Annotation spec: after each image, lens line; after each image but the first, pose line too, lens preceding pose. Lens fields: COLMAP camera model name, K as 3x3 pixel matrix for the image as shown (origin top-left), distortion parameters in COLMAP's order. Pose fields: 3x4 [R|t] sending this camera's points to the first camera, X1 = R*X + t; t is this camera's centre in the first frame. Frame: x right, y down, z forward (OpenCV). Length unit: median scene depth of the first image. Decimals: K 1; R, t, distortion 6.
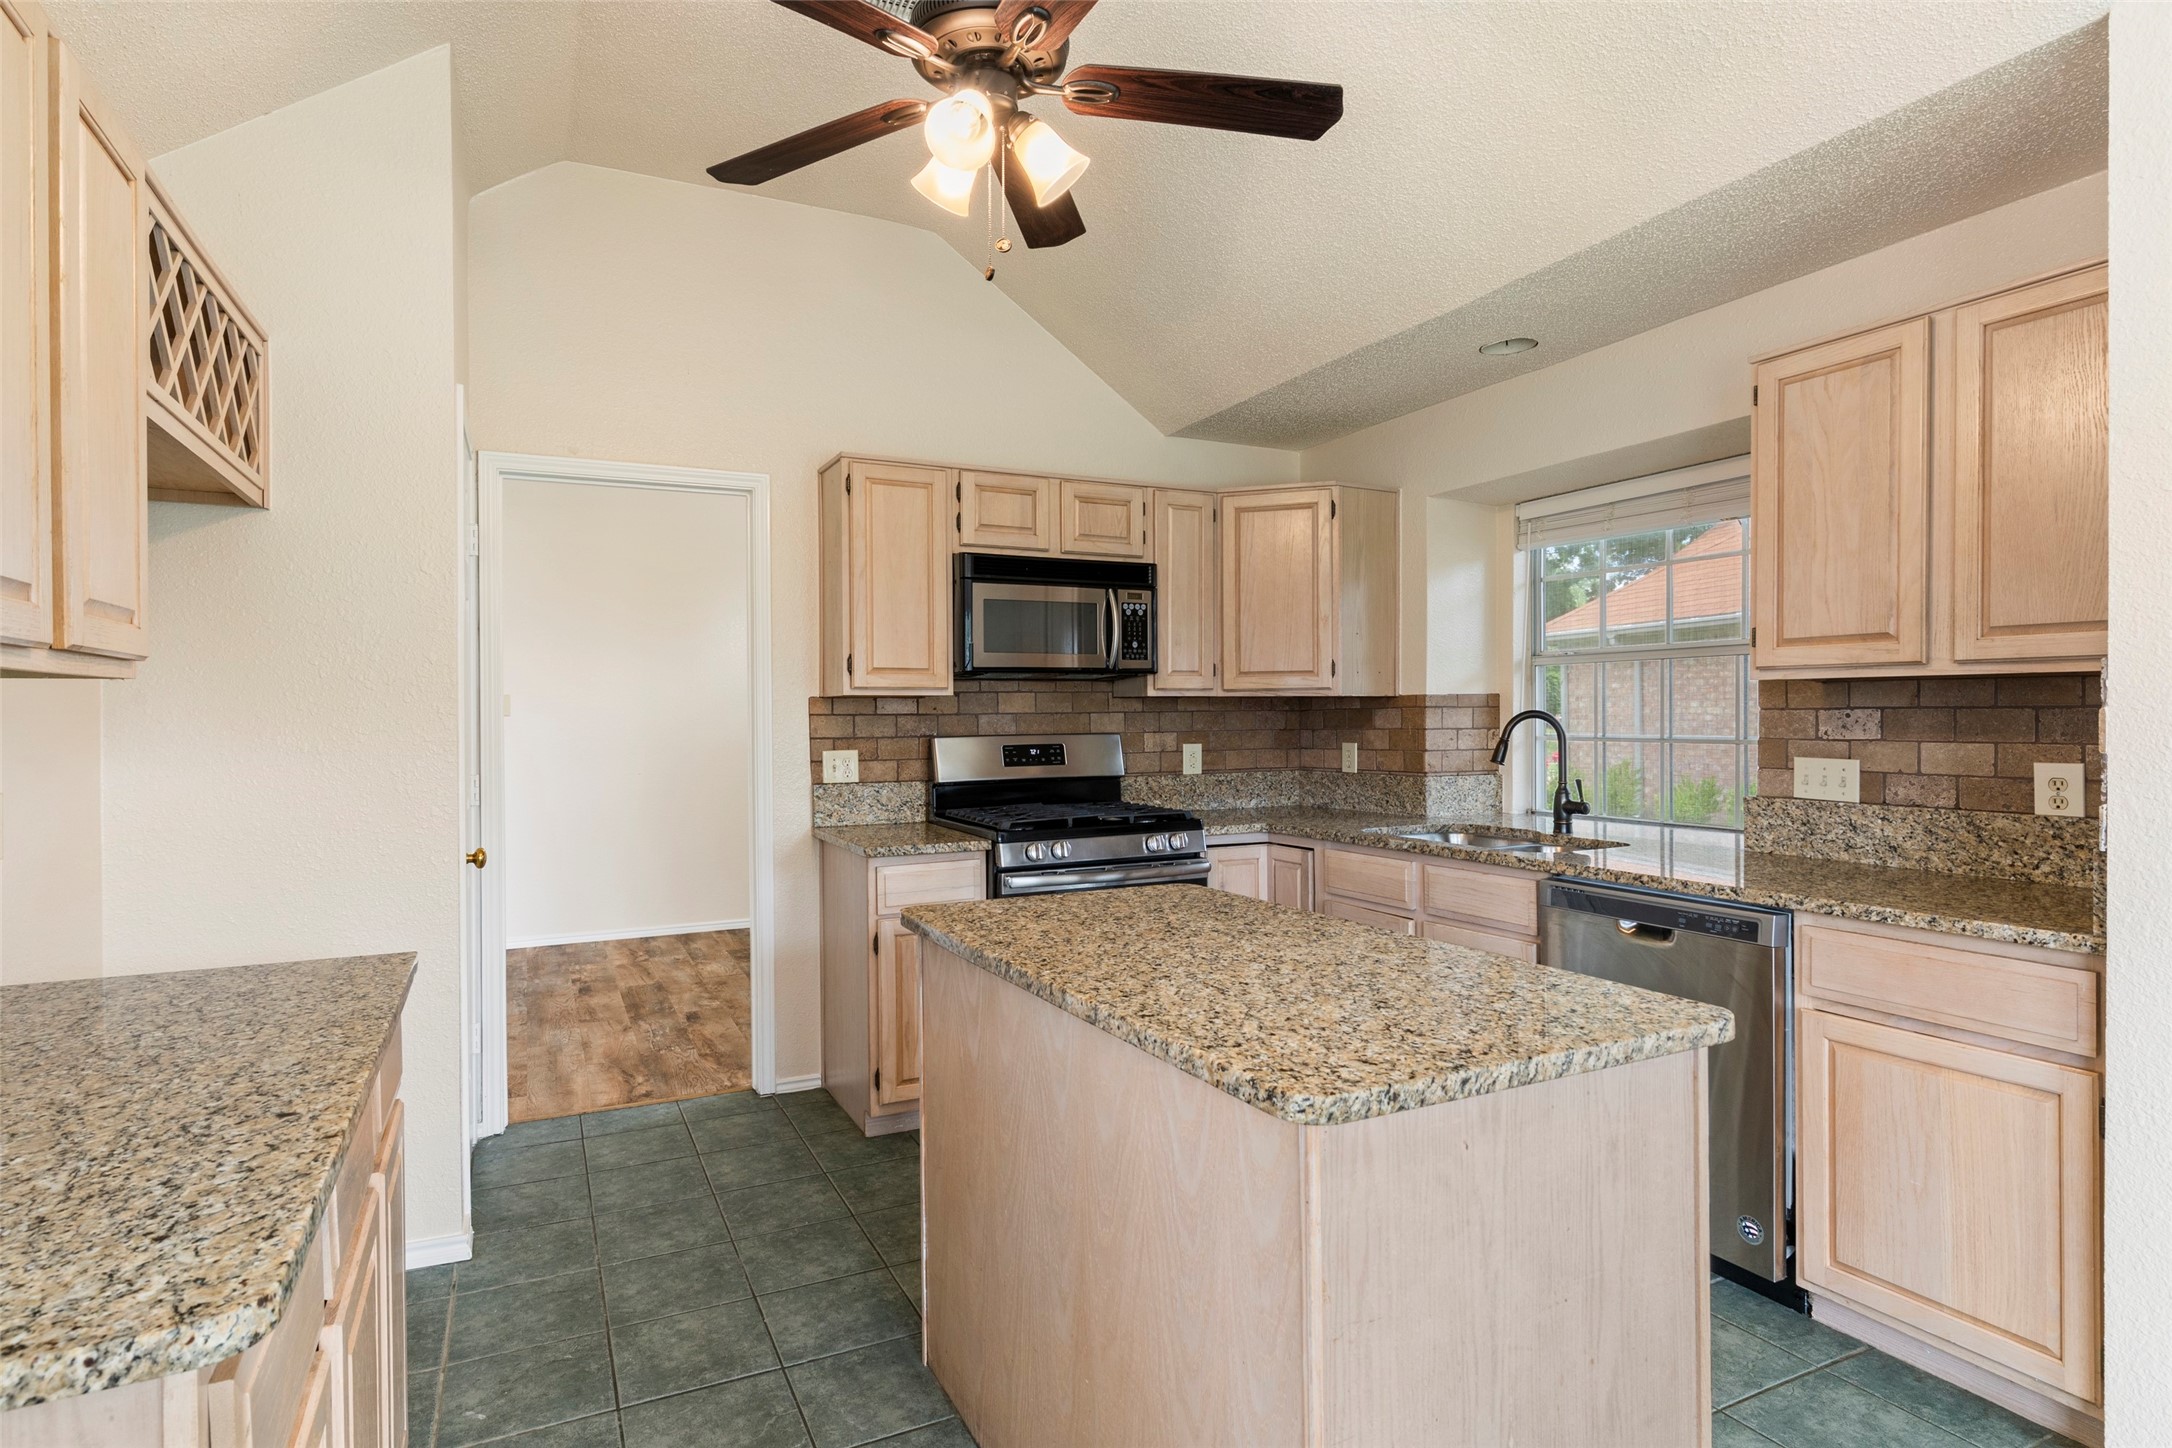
lens RADIAL K [[1127.4, 0, 1073.0], [0, 1127.4, 722.3], [0, 0, 1]] dist [-0.001198, 0.001881]
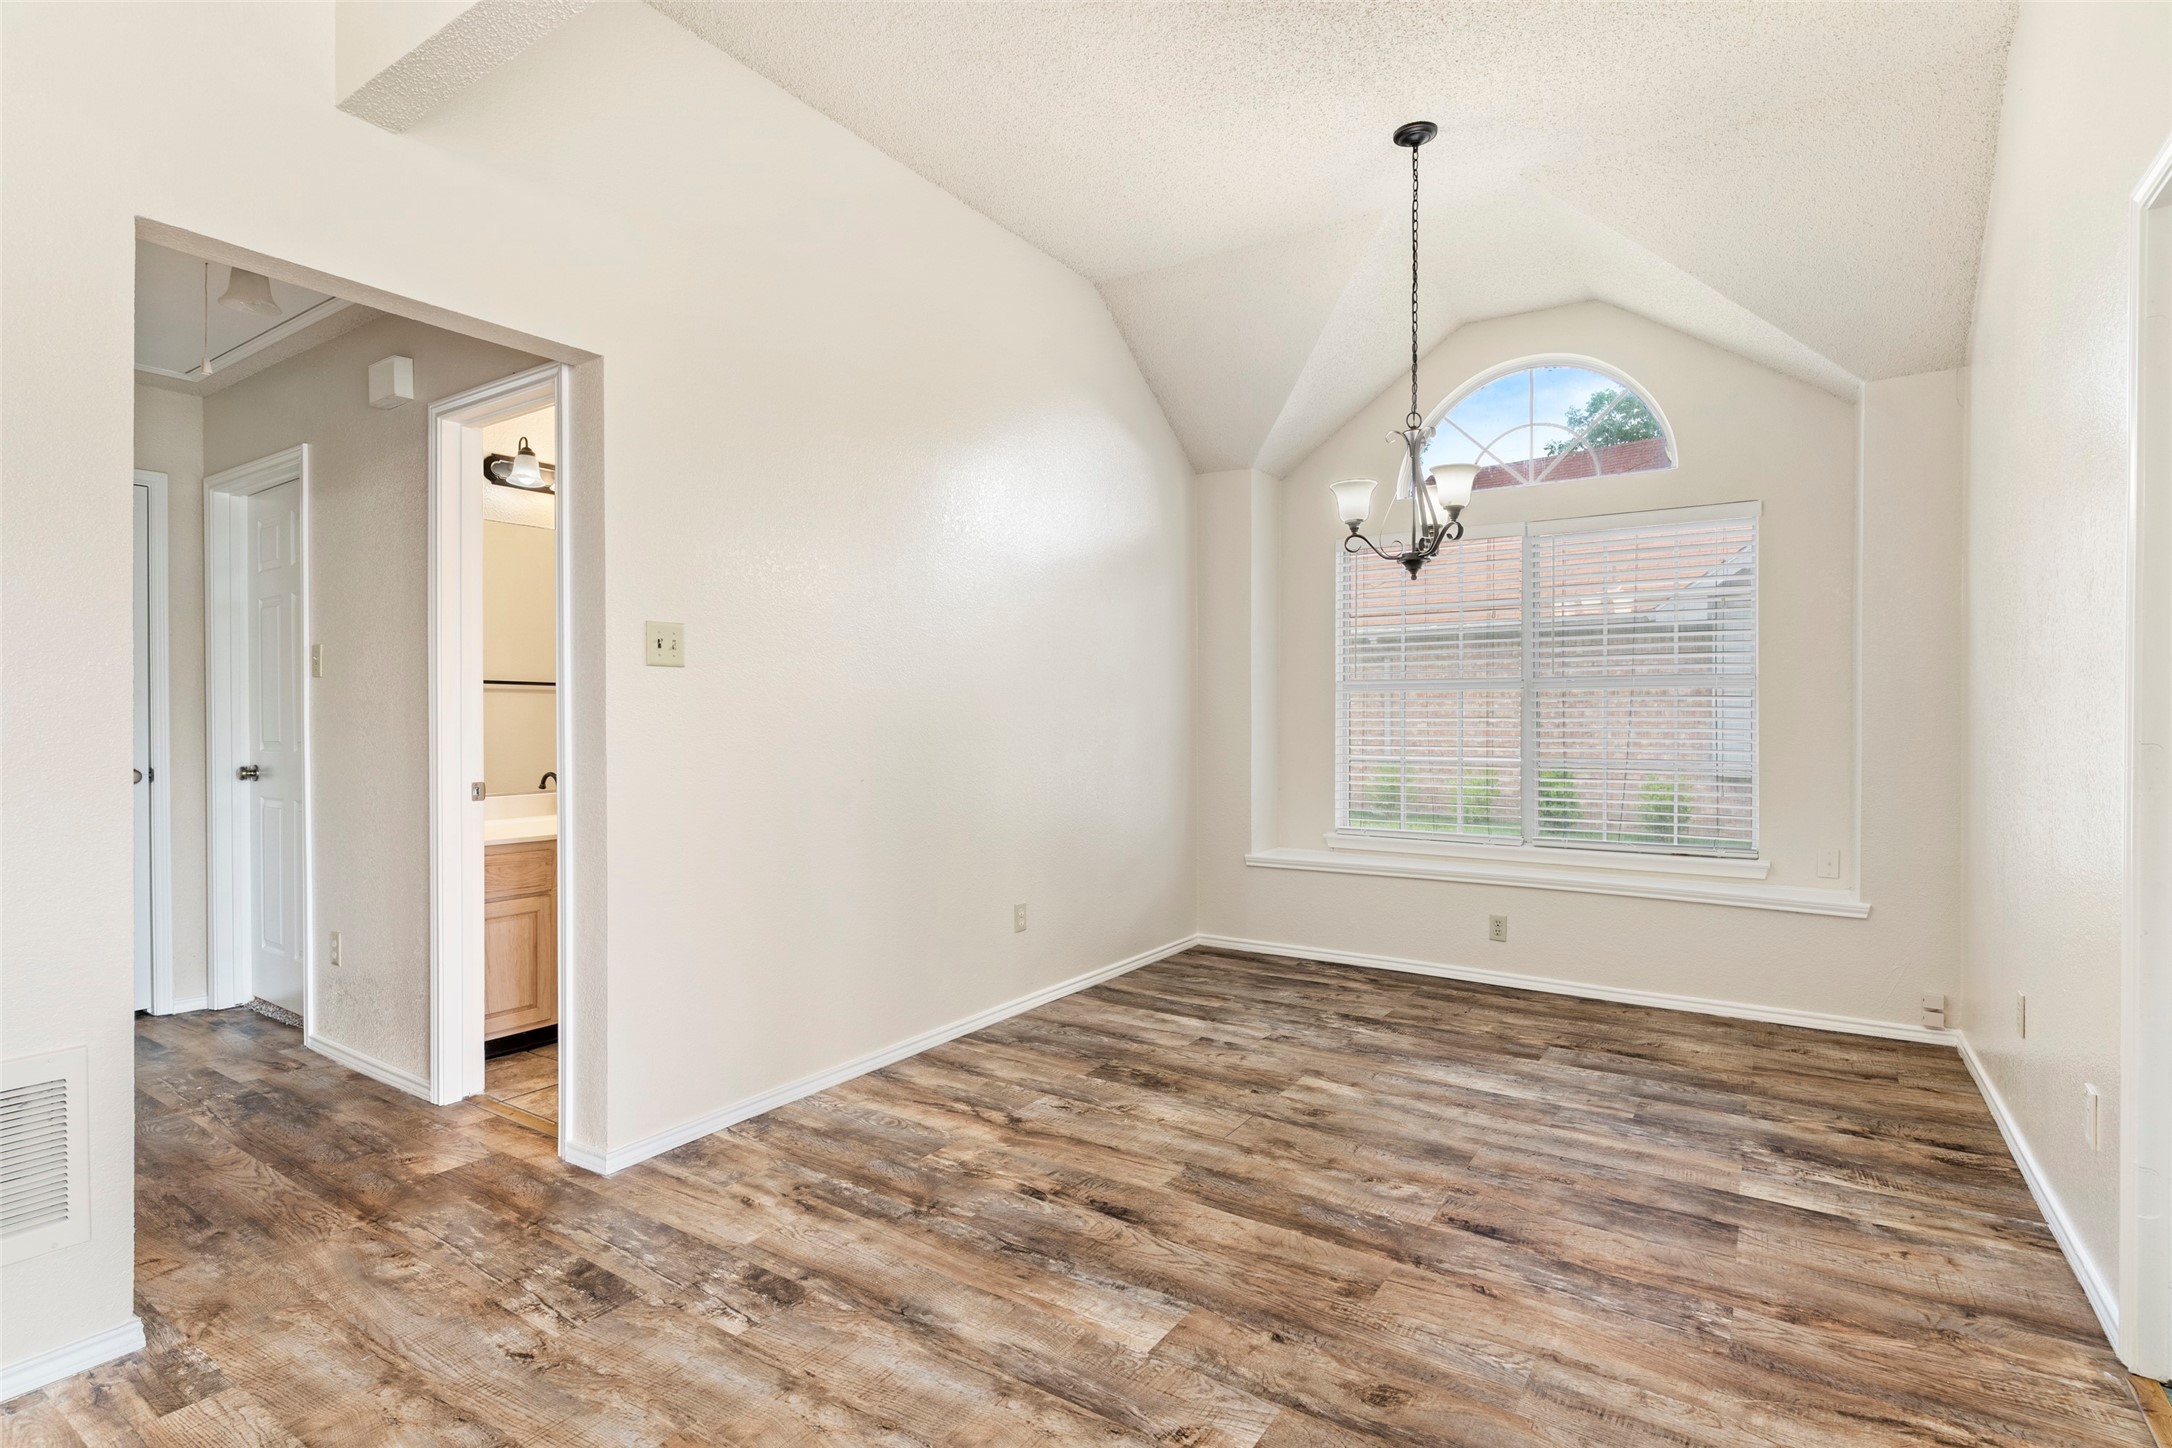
lens RADIAL K [[1067.8, 0, 1078.4], [0, 1067.8, 715.6], [0, 0, 1]] dist [-0.004903, 0.003066]
pose [[0.866808, 0.007718, 0.498583, -0.939485], [-0.003481, 0.999950, -0.009426, 0.032233], [-0.498630, 0.006435, 0.866791, 0.823444]]
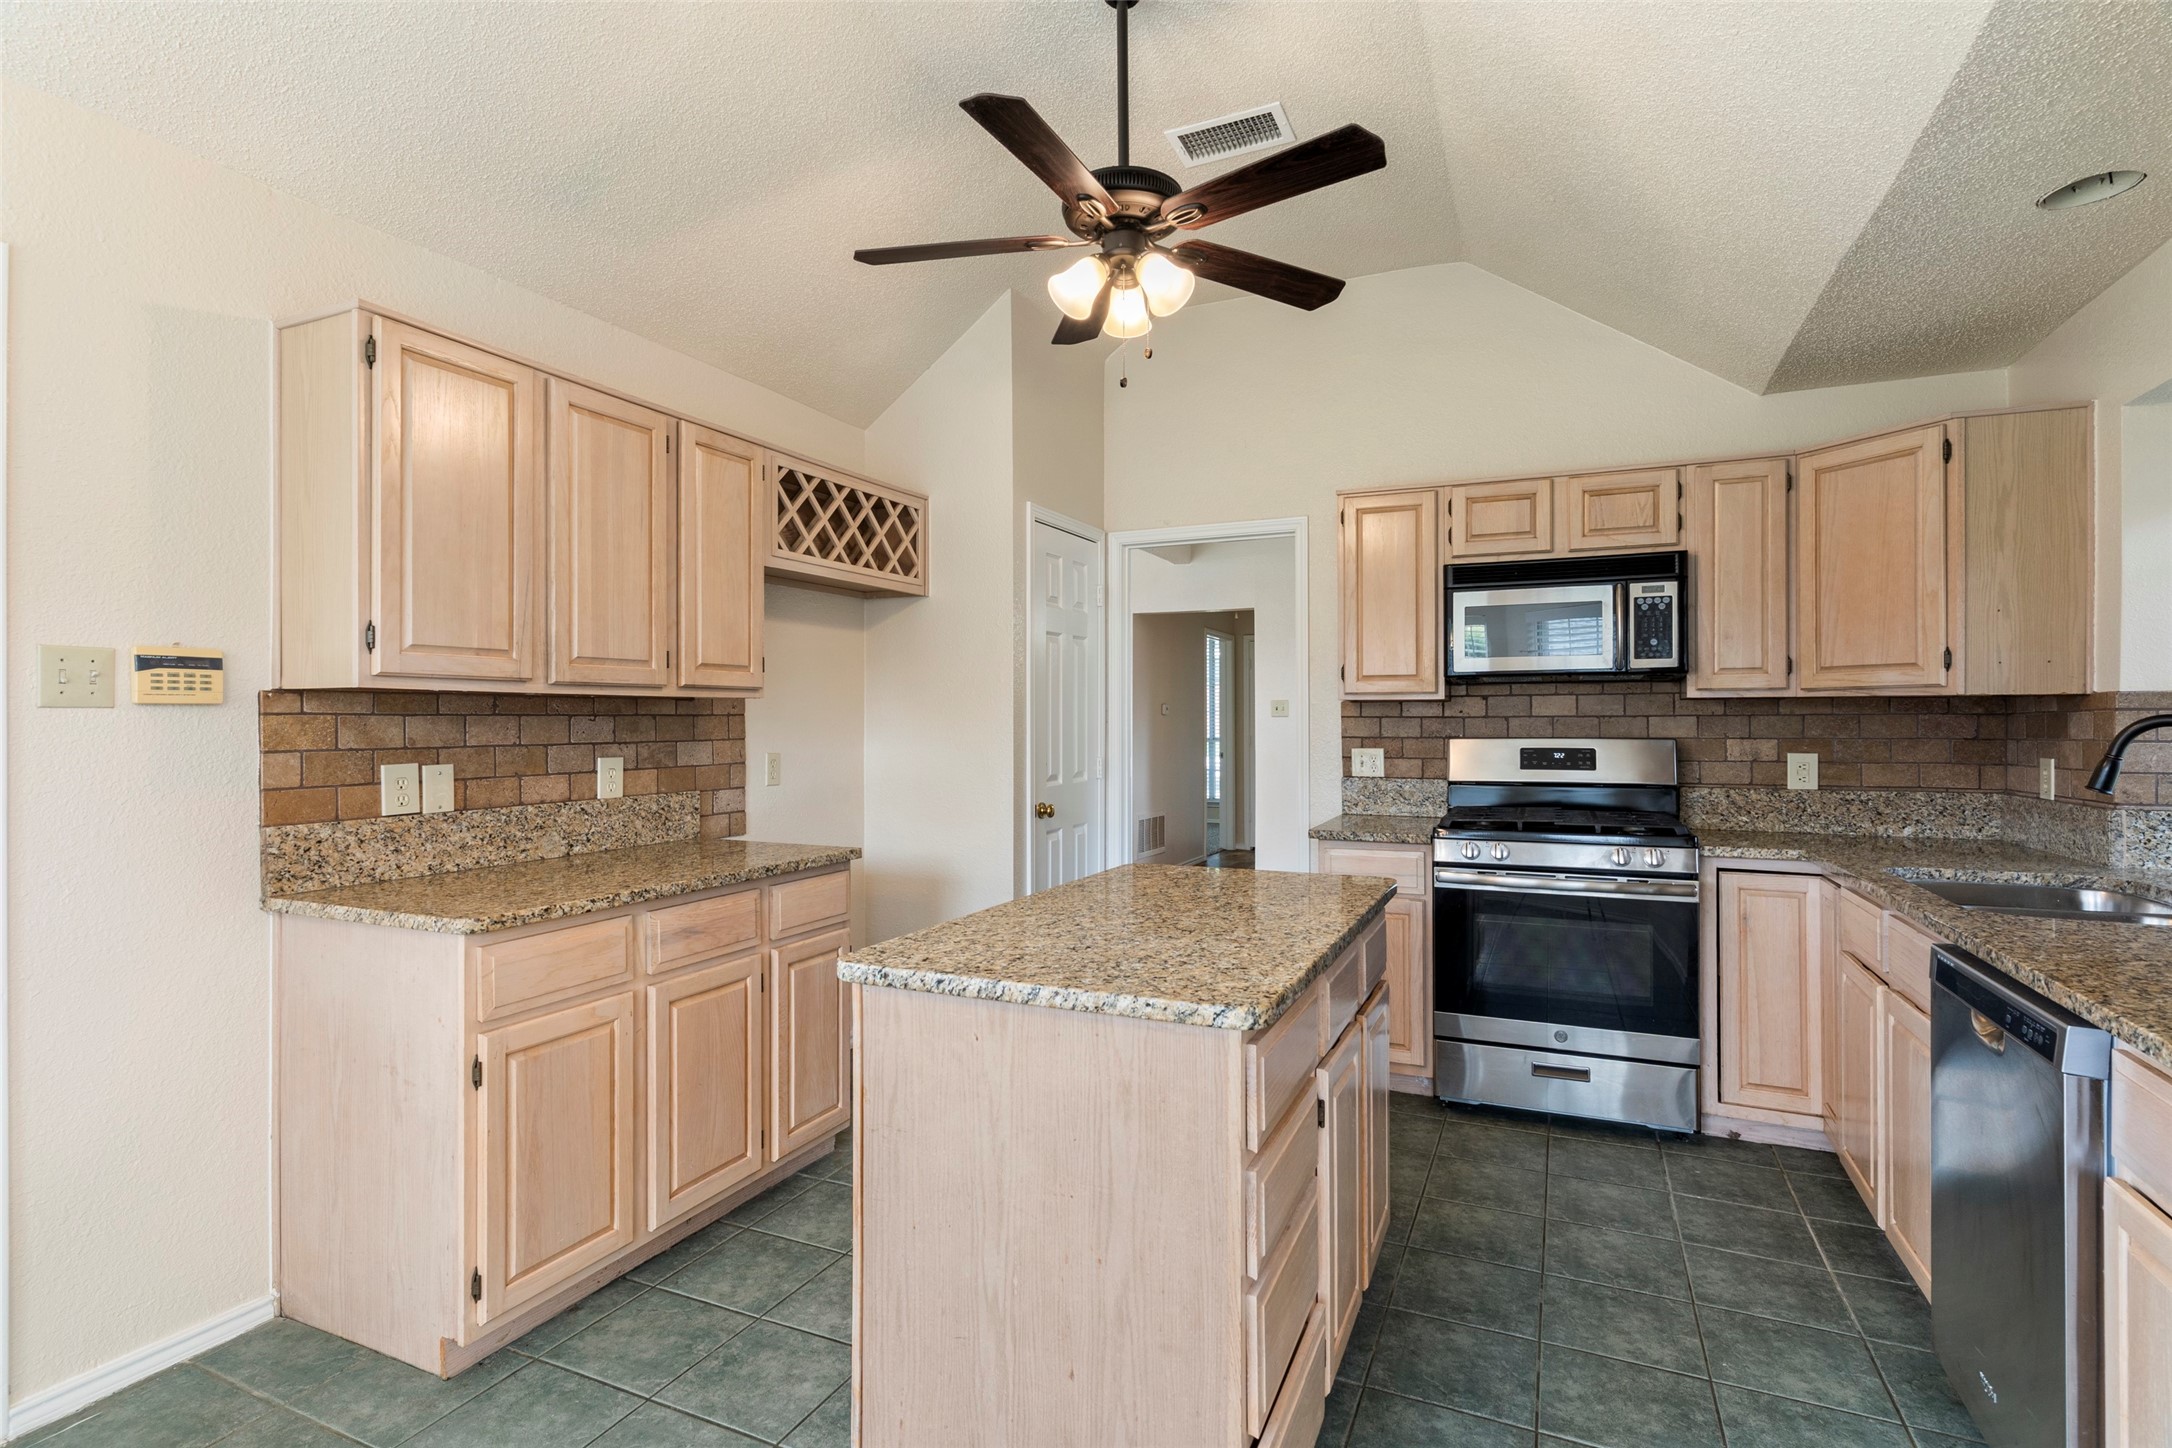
lens RADIAL K [[1067.8, 0, 1067.6], [0, 1067.8, 718.9], [0, 0, 1]] dist [-0.004903, 0.003066]
pose [[0.628202, 0.005909, -0.778028, 0.443614], [-0.008855, 0.999961, 0.000444, -0.002558], [0.778000, 0.006610, 0.628229, 0.087715]]
